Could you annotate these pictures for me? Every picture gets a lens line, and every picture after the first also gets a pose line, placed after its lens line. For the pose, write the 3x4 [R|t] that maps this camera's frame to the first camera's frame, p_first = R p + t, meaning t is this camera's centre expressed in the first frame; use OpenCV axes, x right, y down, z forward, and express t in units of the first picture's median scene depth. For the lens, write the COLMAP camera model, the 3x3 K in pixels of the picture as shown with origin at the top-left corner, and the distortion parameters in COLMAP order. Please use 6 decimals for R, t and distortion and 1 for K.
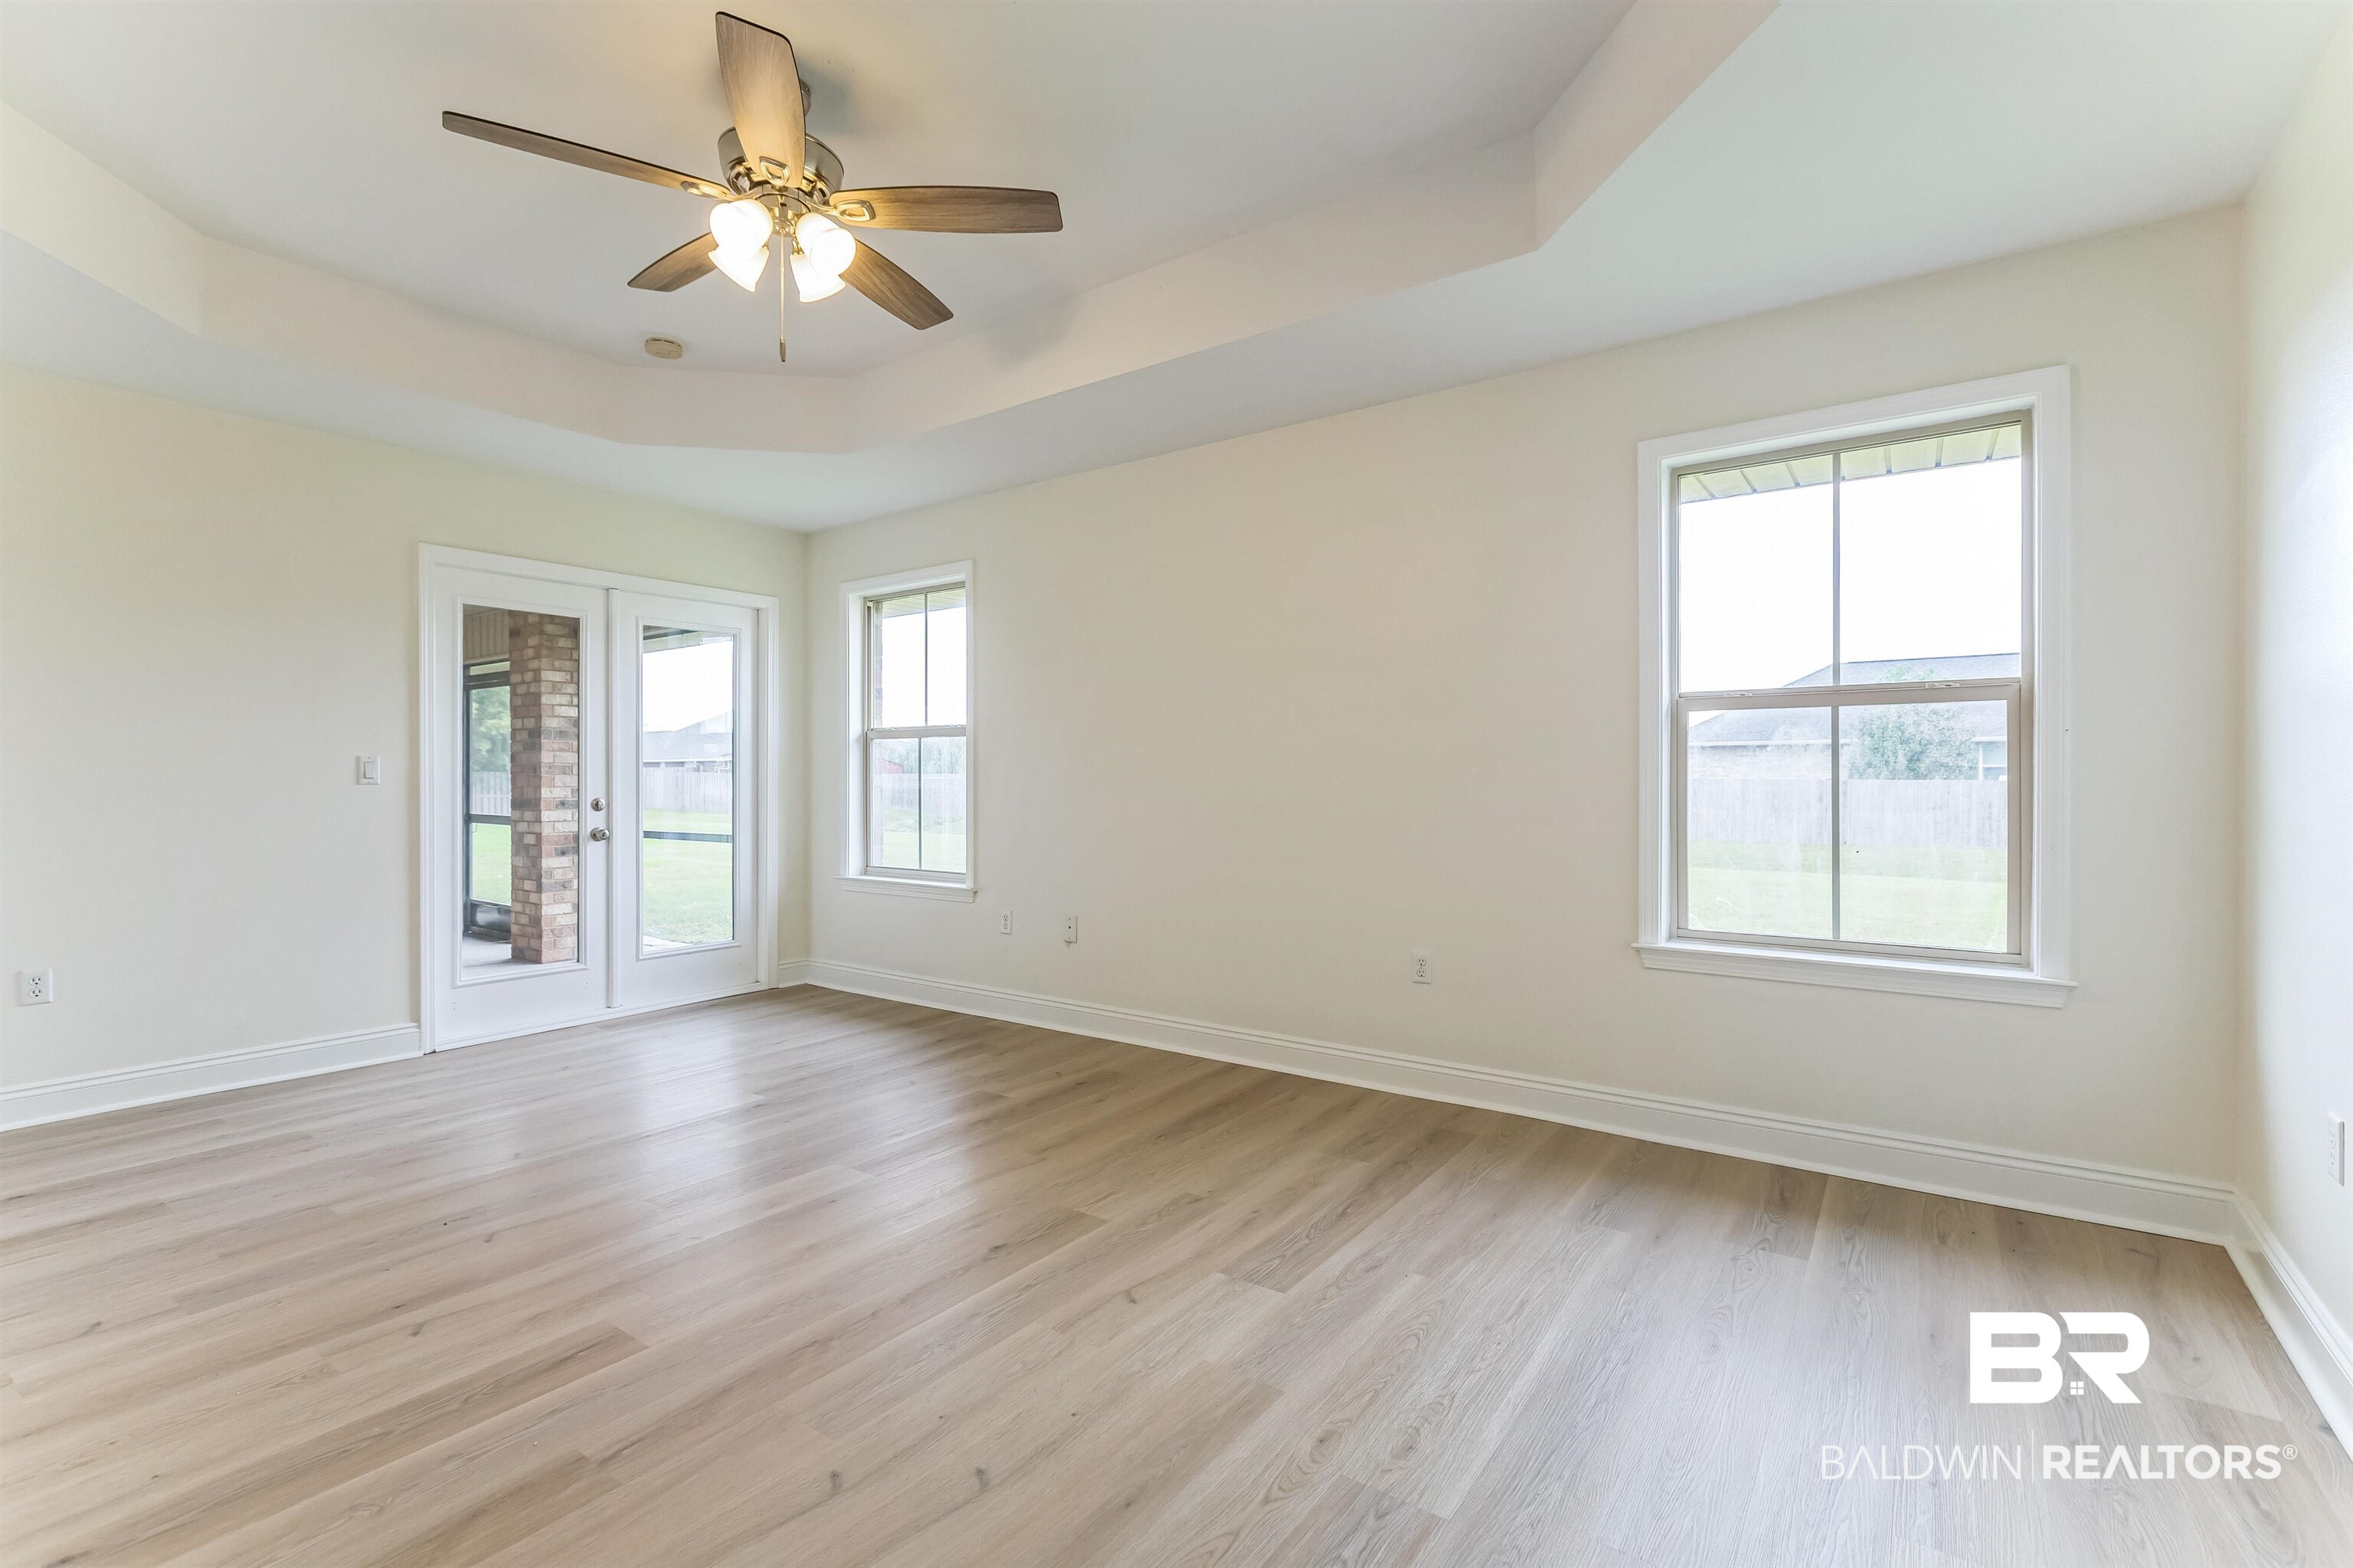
lens RADIAL K [[1058.0, 0, 1159.9], [0, 1058.0, 776.3], [0, 0, 1]] dist [0.008171, 0.000008]
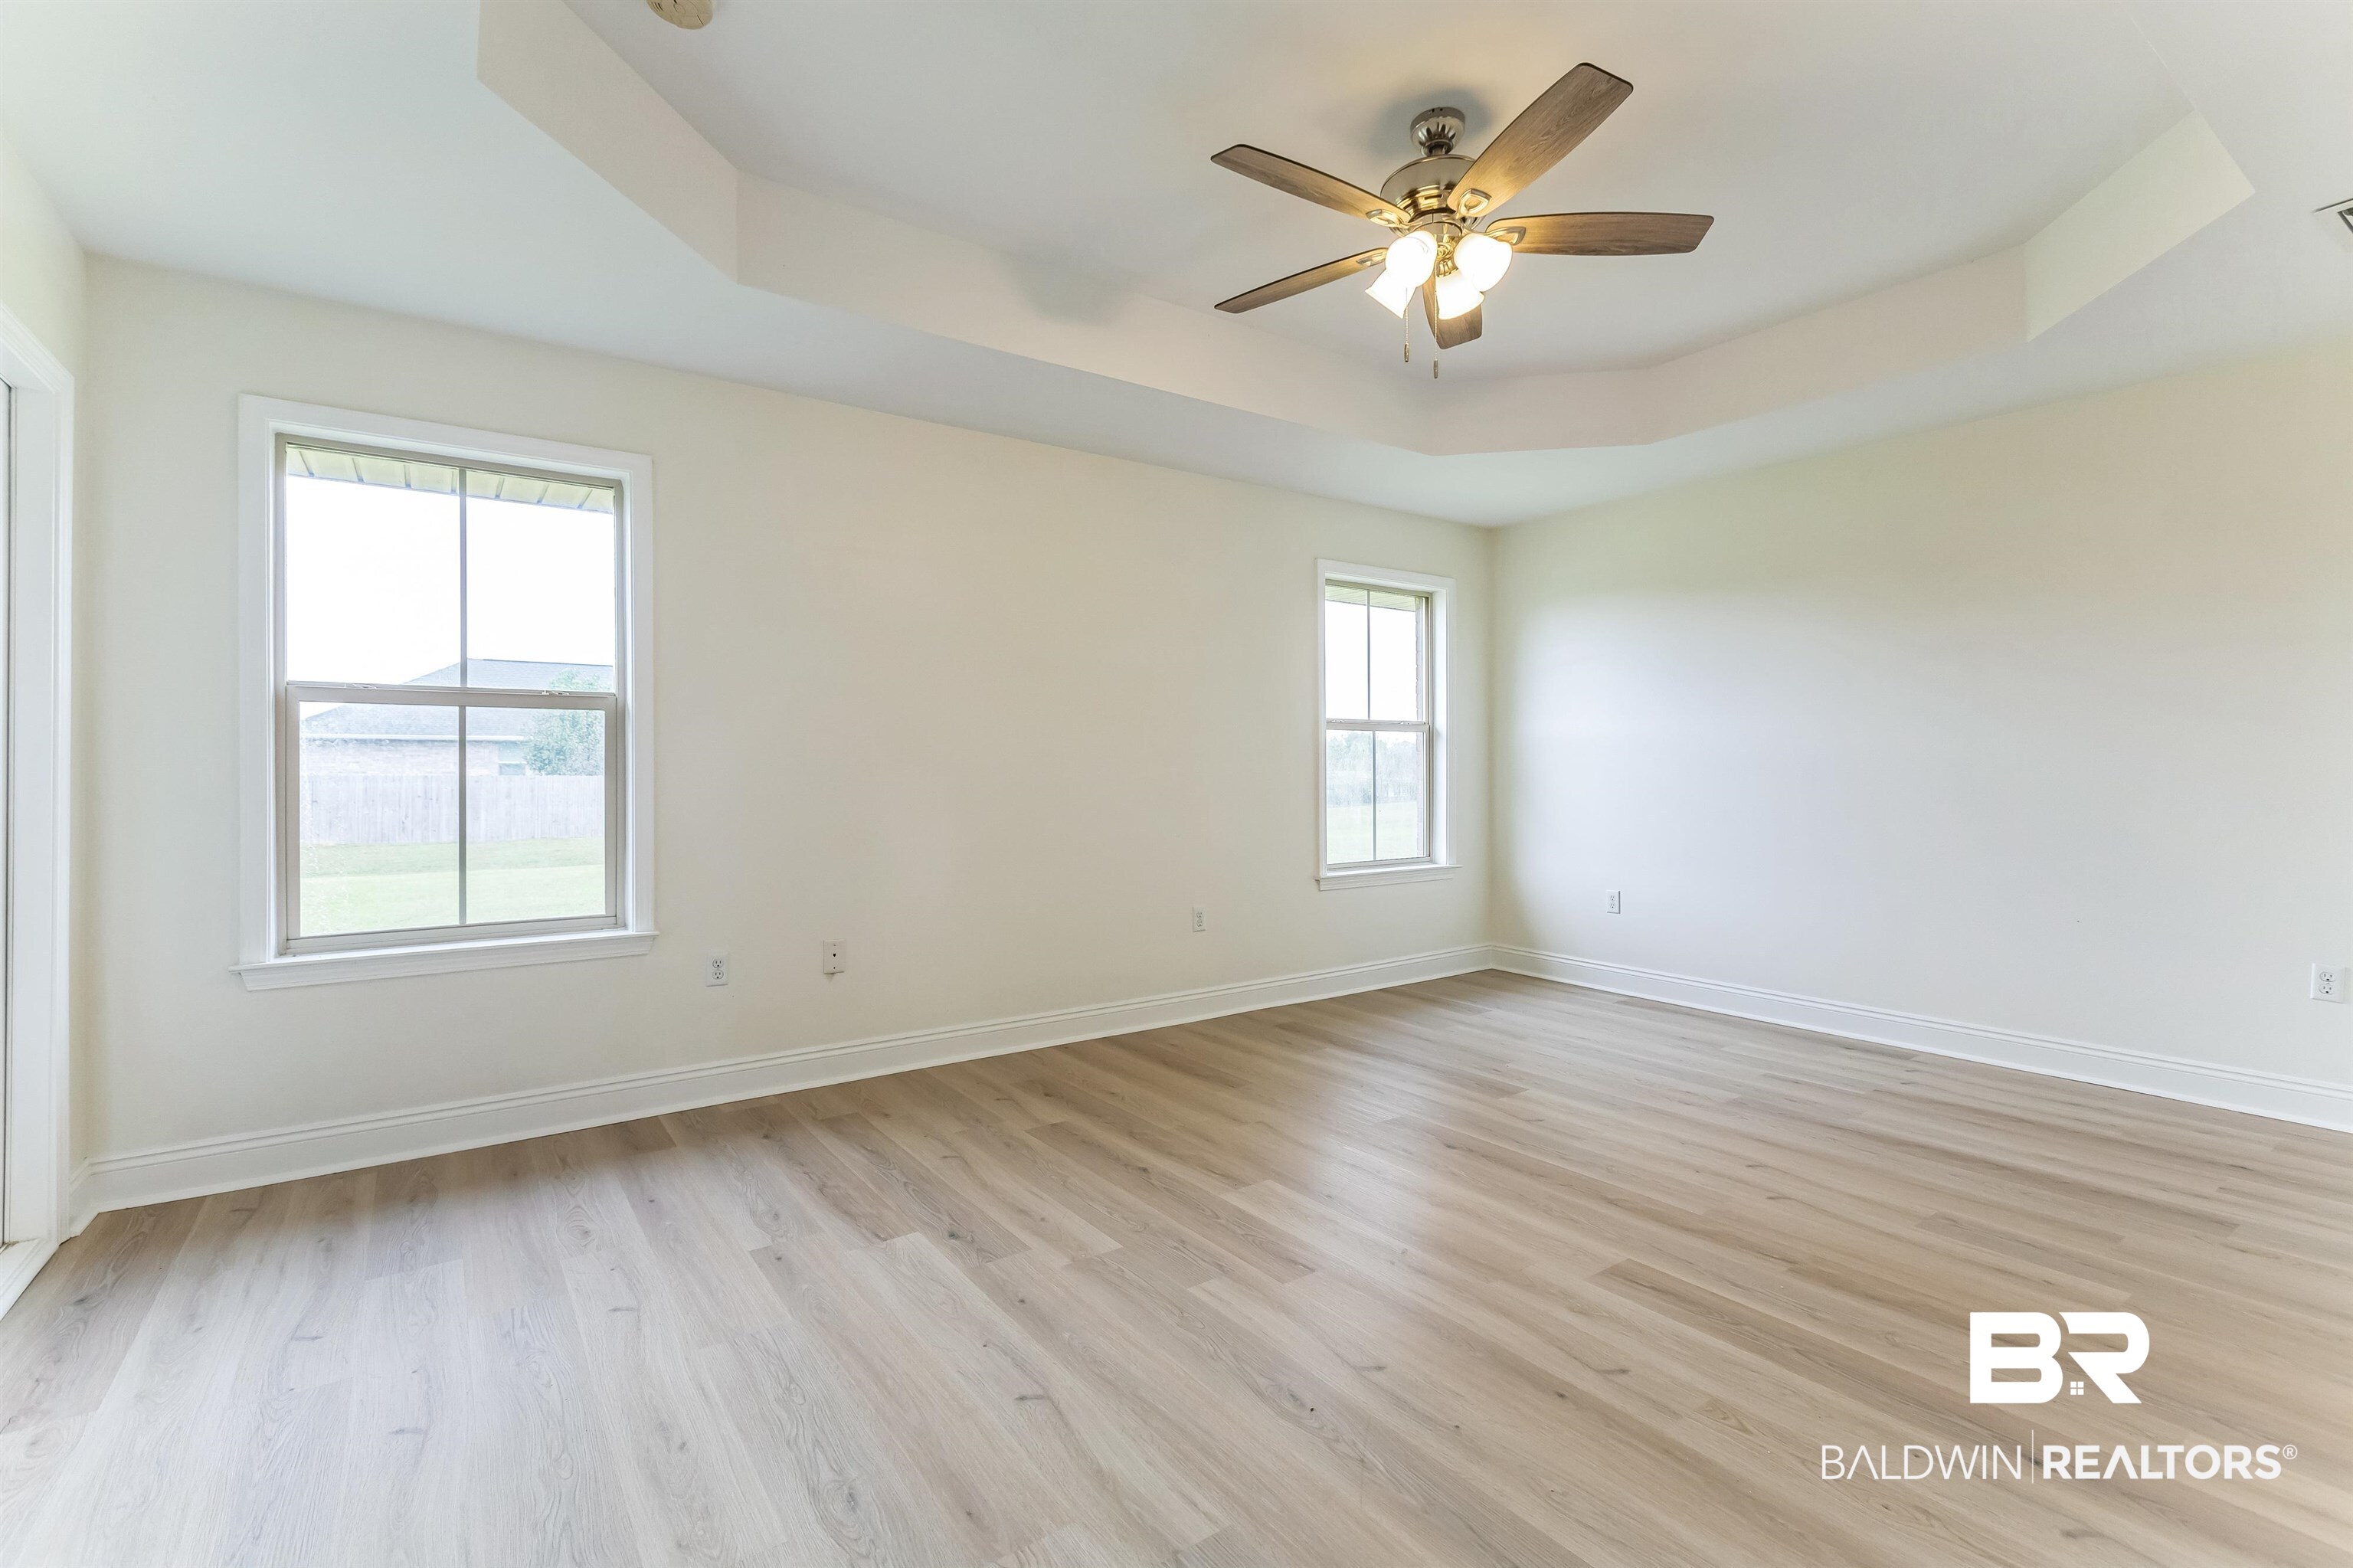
lens RADIAL K [[1029.4, 0, 1072.5], [0, 1029.4, 747.4], [0, 0, 1]] dist [-0.013087, 0.000012]
pose [[0.364665, 0.021990, 0.930879, -0.103599], [-0.000055, 0.999722, -0.023595, -0.000812], [-0.931139, 0.008554, 0.364565, 0.066712]]
